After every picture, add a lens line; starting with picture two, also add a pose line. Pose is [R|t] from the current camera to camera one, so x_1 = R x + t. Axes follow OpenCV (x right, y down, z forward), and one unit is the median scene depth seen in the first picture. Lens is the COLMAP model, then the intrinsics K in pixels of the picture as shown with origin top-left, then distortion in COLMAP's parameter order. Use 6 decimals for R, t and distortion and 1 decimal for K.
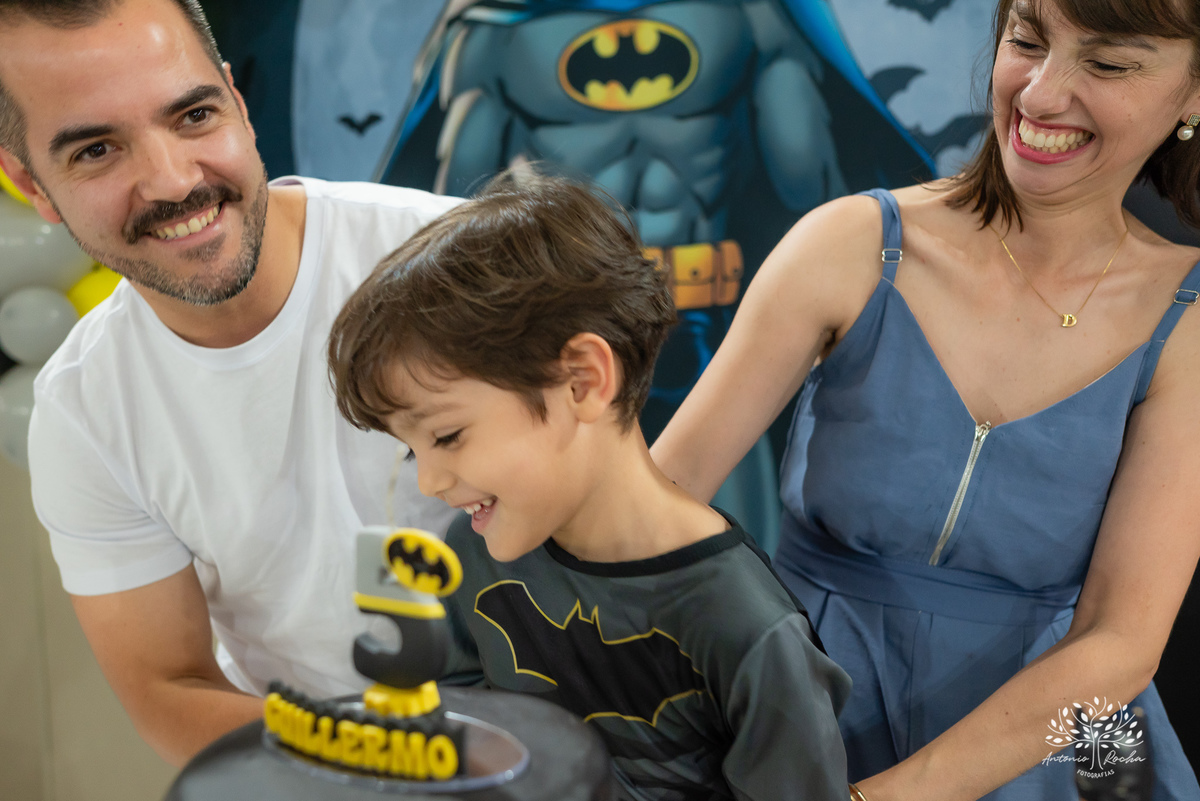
lens RADIAL K [[1180.8, 0, 599.0], [0, 1180.8, 395.2], [0, 0, 1]] dist [0.029578, 0.000000]
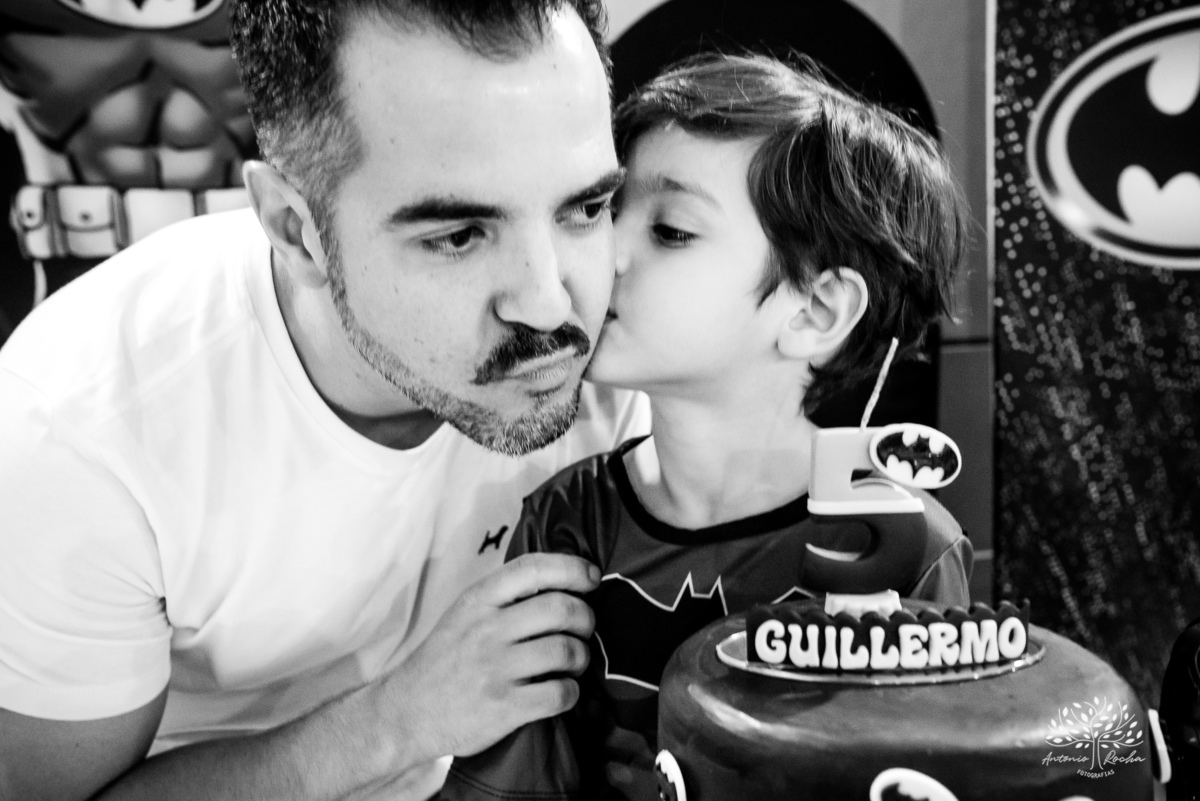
lens RADIAL K [[1180.8, 0, 595.8], [0, 1180.8, 403.7], [0, 0, 1]] dist [0.029578, 0.000000]
pose [[0.800360, -0.065547, 0.595925, -0.260274], [0.048328, 0.997824, 0.044846, 0.011410], [-0.597568, -0.007093, 0.801787, 0.103222]]
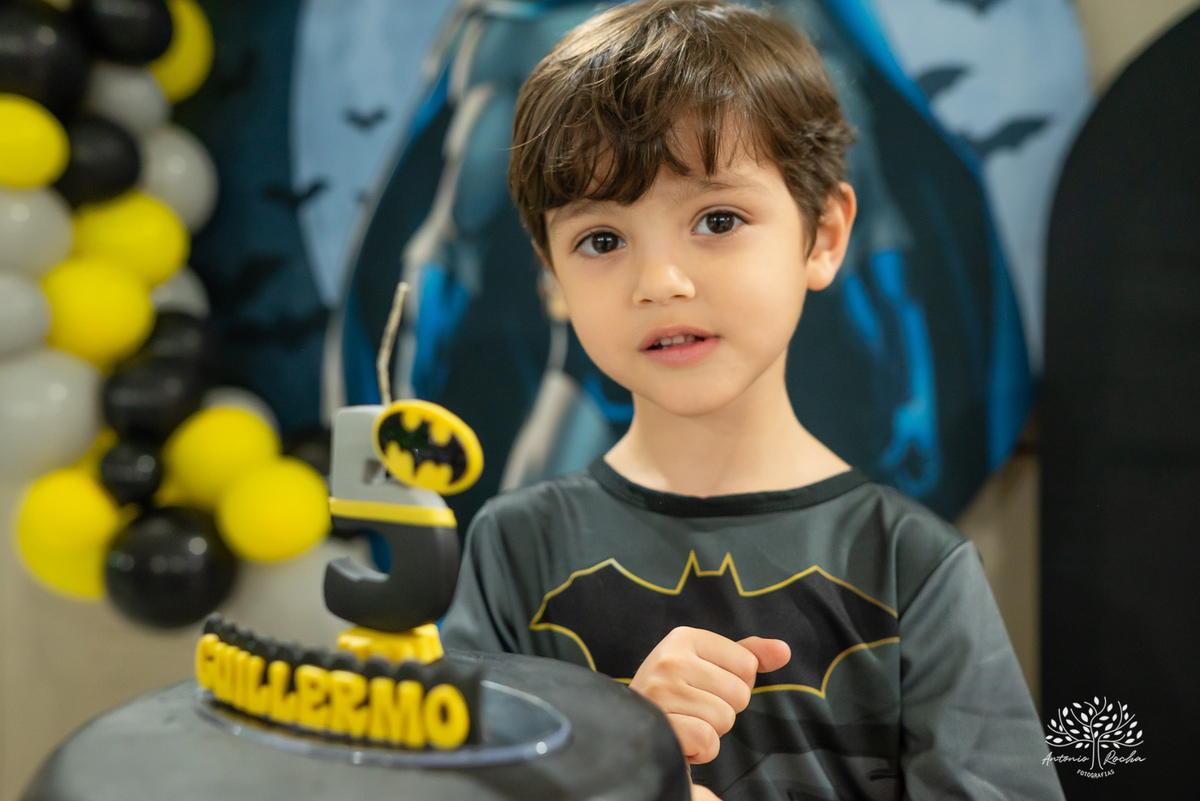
lens RADIAL K [[1180.8, 0, 603.6], [0, 1180.8, 402.6], [0, 0, 1]] dist [0.029578, 0.000000]
pose [[0.999548, 0.029457, 0.006038, -0.013388], [-0.029121, 0.998339, -0.049710, 0.040566], [-0.007492, 0.049512, 0.998745, 0.080681]]
